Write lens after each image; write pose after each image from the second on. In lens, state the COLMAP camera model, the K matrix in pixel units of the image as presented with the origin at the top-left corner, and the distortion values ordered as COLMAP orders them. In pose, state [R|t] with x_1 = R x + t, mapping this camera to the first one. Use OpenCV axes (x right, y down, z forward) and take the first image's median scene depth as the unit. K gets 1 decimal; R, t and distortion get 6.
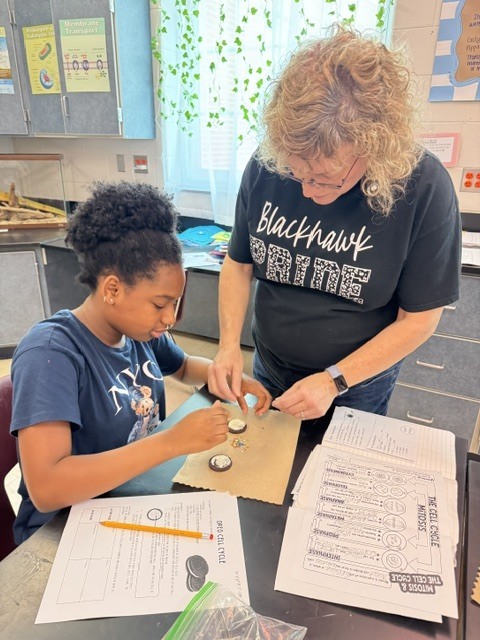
lens RADIAL K [[448.6, 0, 240.0], [0, 448.6, 320.0], [0, 0, 1]] dist [0.001354, -0.002953]
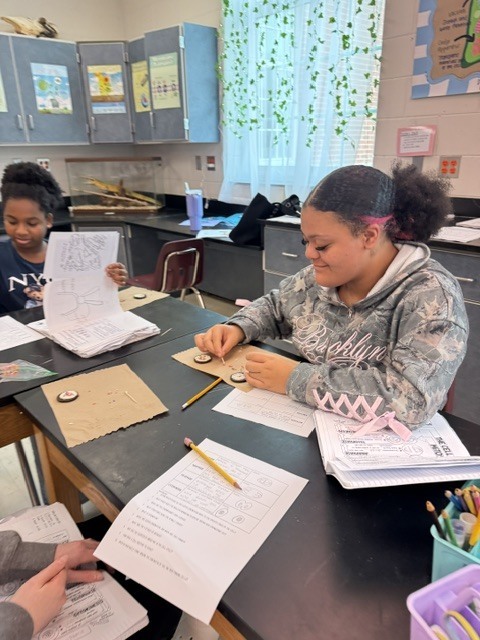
lens RADIAL K [[448.6, 0, 240.0], [0, 448.6, 320.0], [0, 0, 1]] dist [0.001354, -0.002953]
pose [[0.938376, 0.097390, -0.331610, 0.371606], [-0.104733, 0.994491, -0.004298, 0.100123], [0.329365, 0.038763, 0.943407, -0.160636]]
